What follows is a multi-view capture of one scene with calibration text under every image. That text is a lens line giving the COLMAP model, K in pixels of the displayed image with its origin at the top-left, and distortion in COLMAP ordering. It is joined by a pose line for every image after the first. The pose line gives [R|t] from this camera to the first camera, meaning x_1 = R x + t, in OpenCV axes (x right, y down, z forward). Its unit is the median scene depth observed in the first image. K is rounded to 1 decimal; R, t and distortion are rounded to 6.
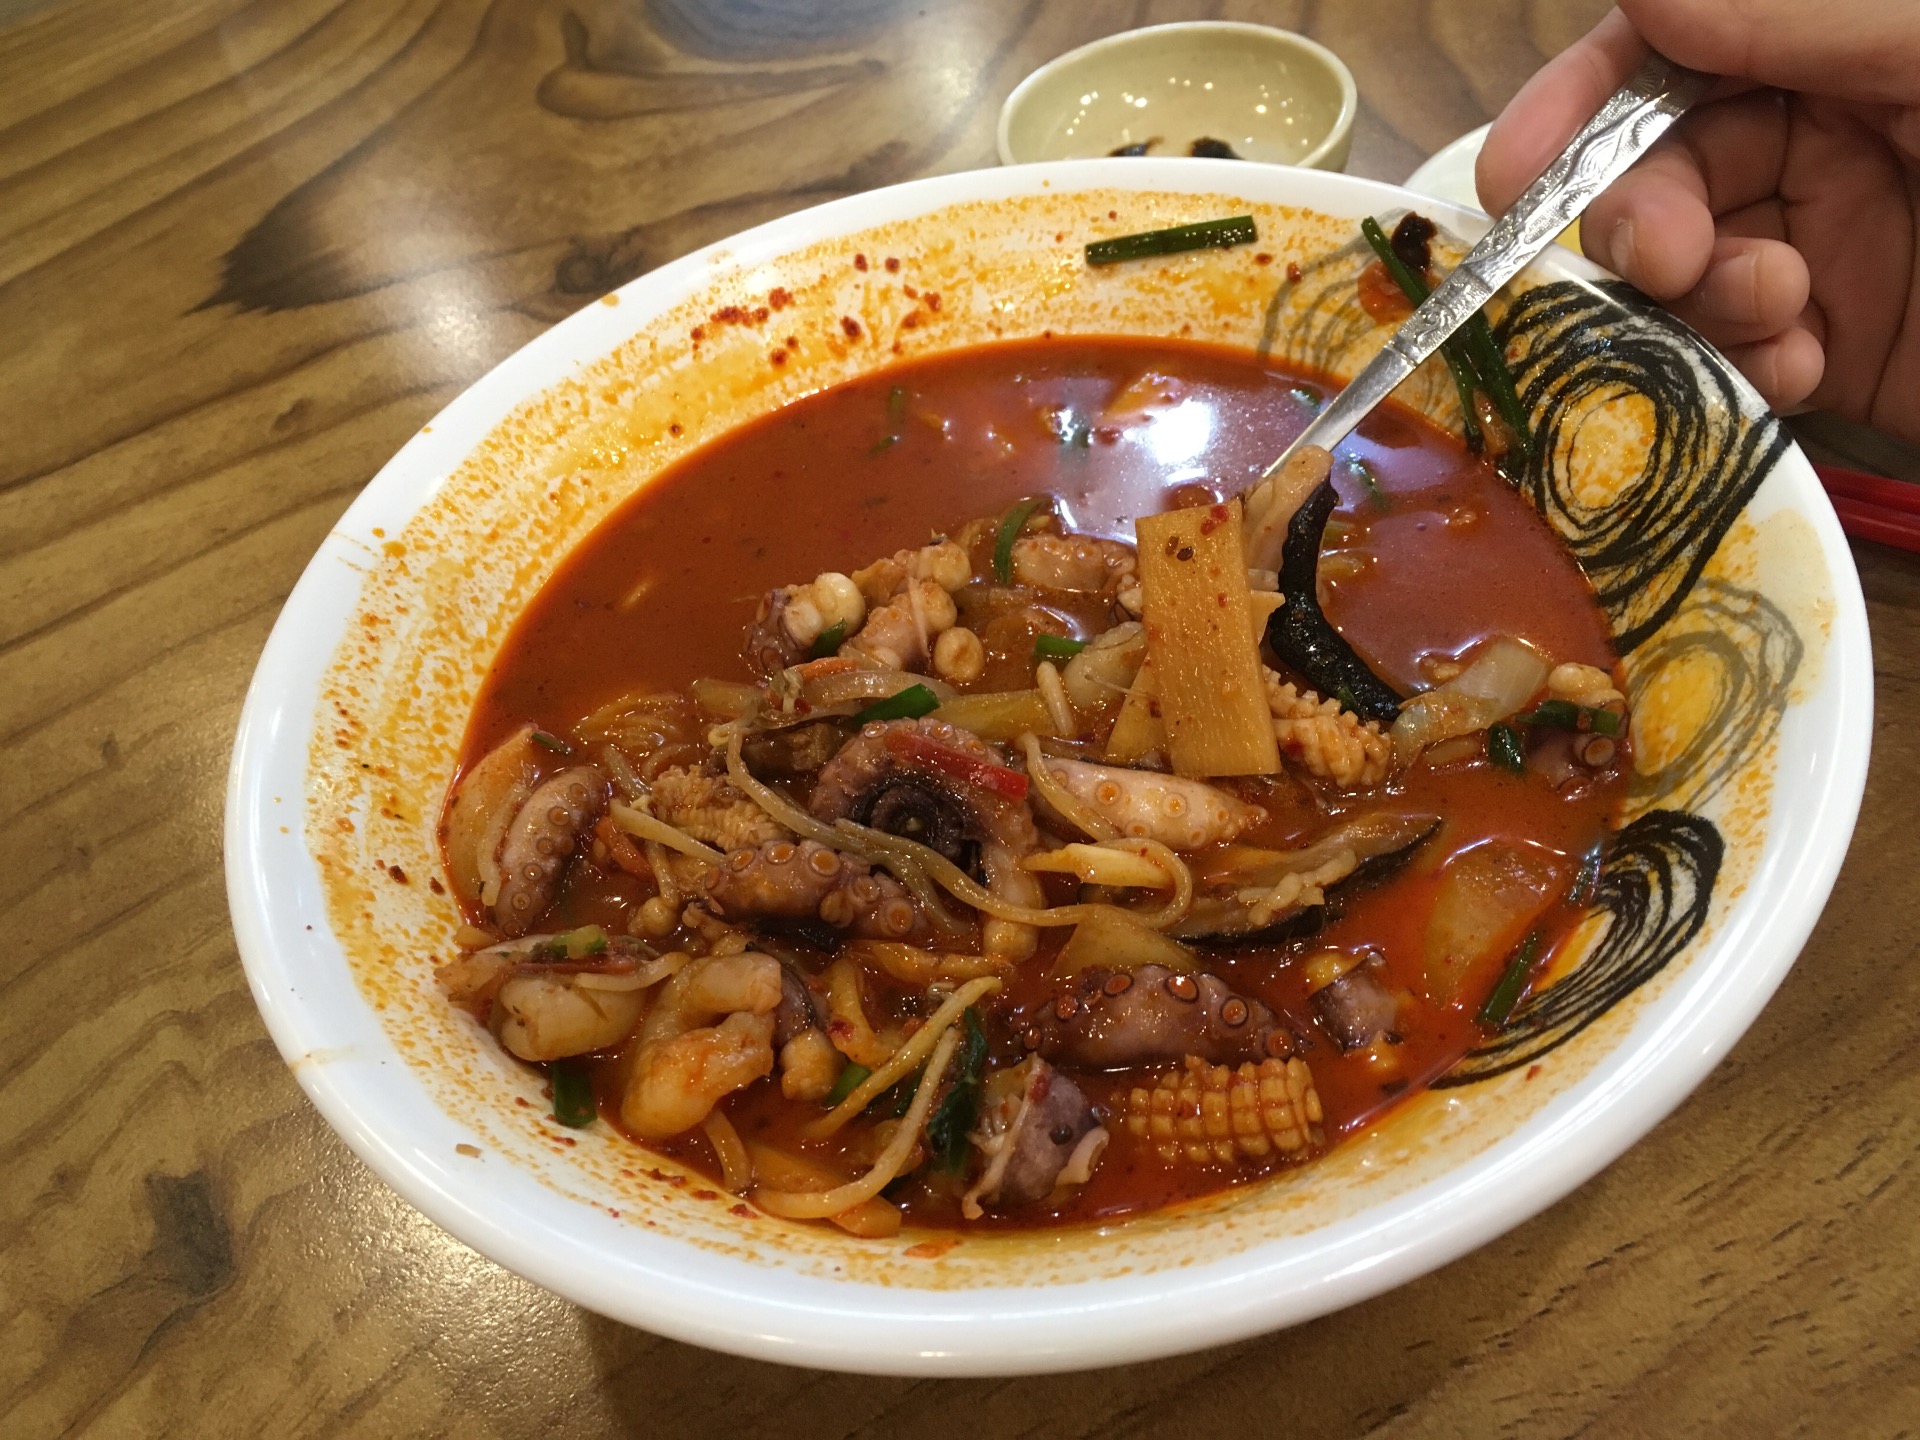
lens RADIAL K [[1632.5, 0, 960.0], [0, 1632.5, 720.0], [0, 0, 1]] dist [-0.001331, -0.008114]
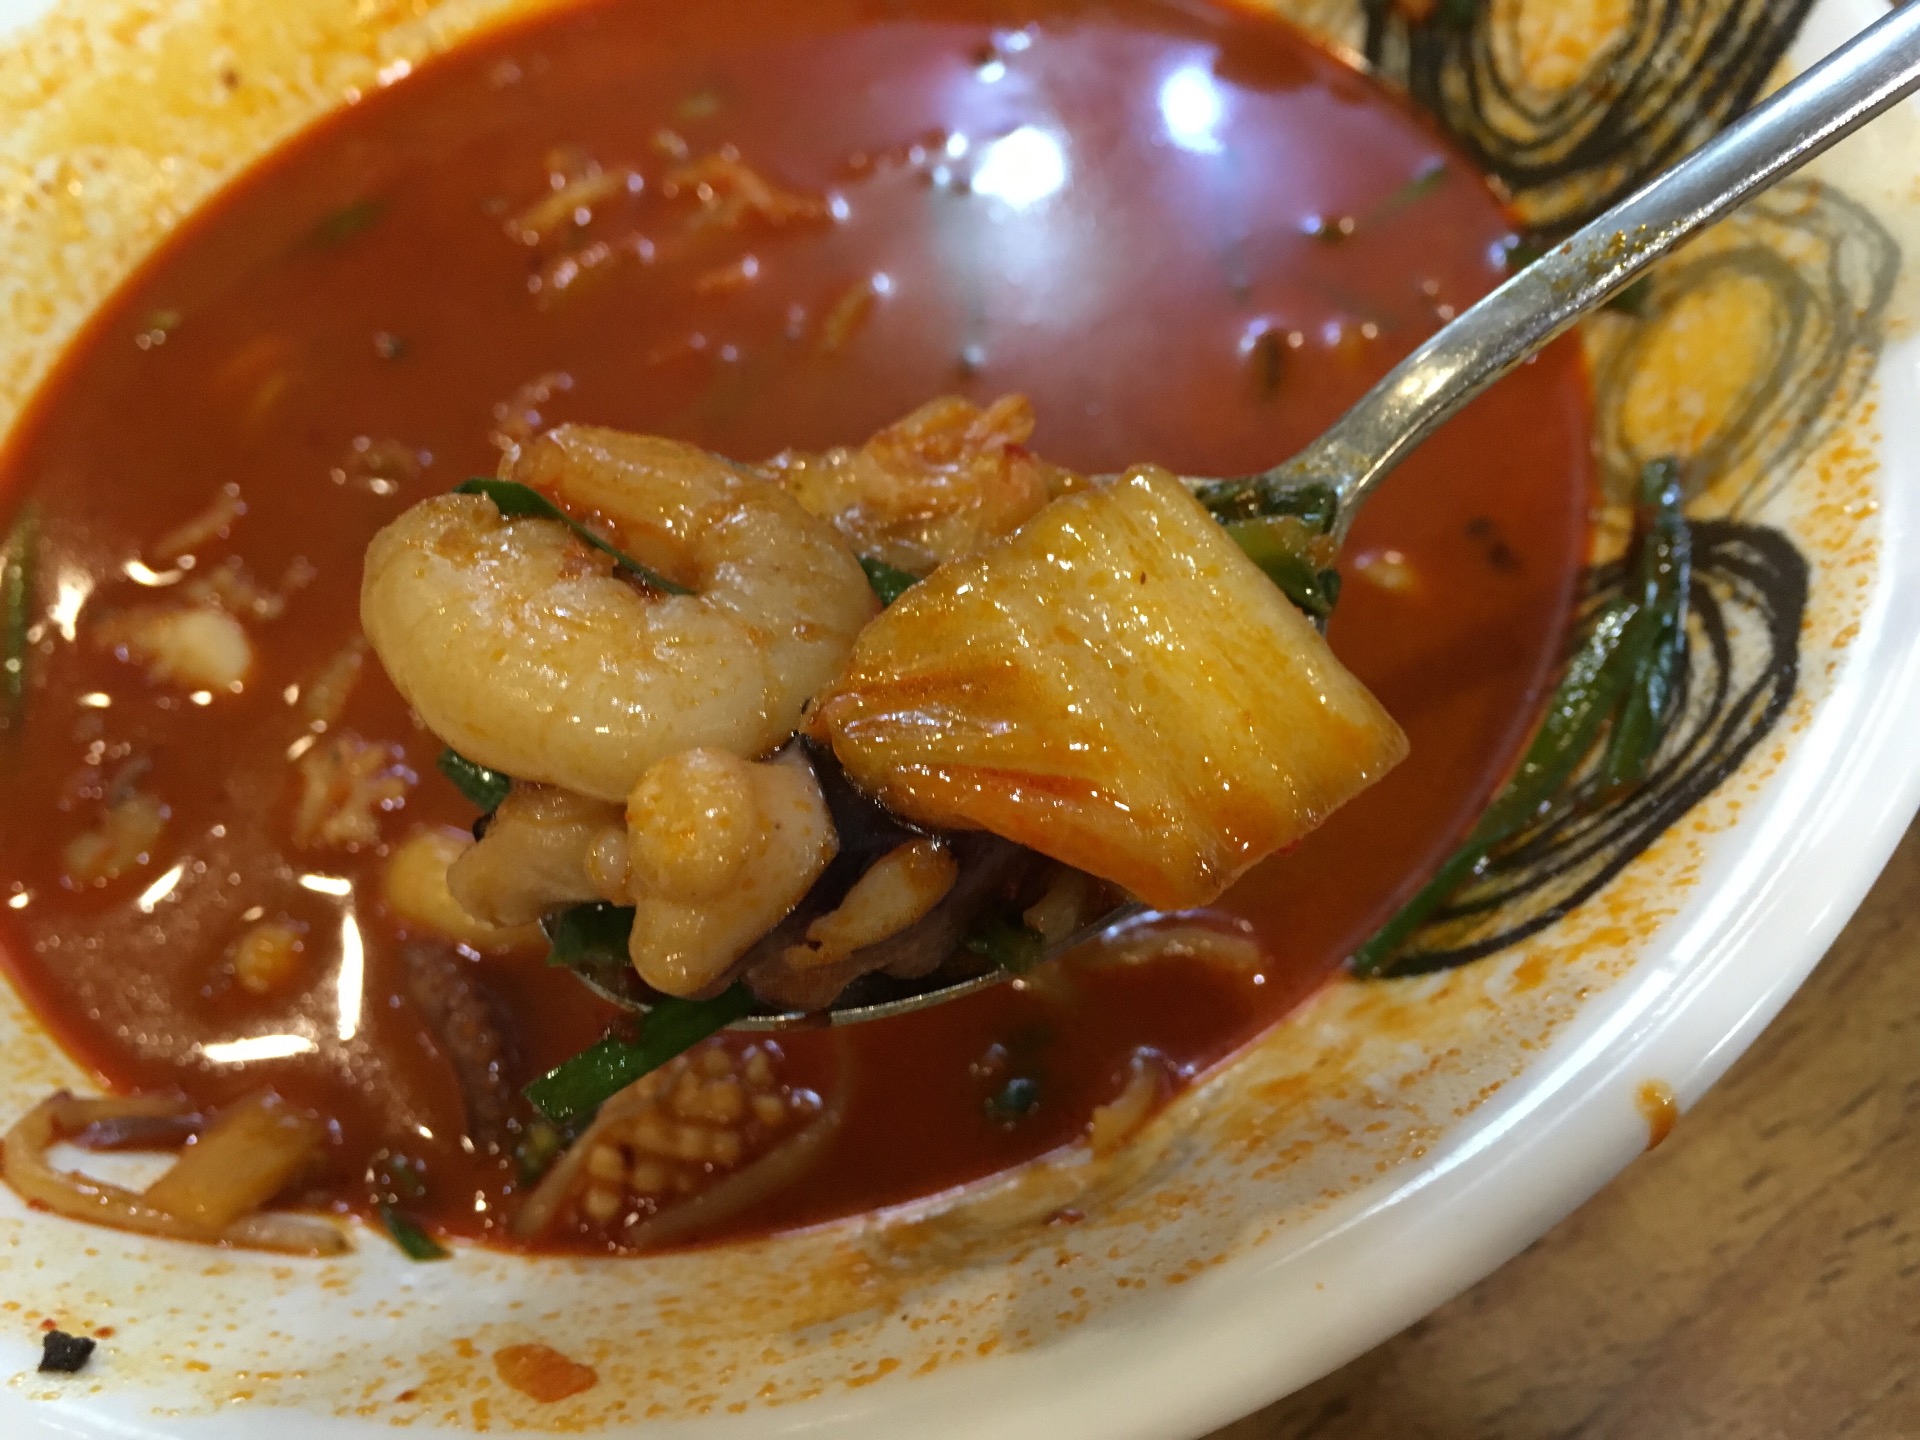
lens RADIAL K [[1632.5, 0, 960.0], [0, 1632.5, 720.0], [0, 0, 1]] dist [-0.001331, -0.008114]
pose [[0.994376, -0.081602, 0.067502, 0.086756], [0.072156, 0.988599, 0.132160, 0.026739], [-0.077517, -0.126546, 0.988927, 0.364719]]
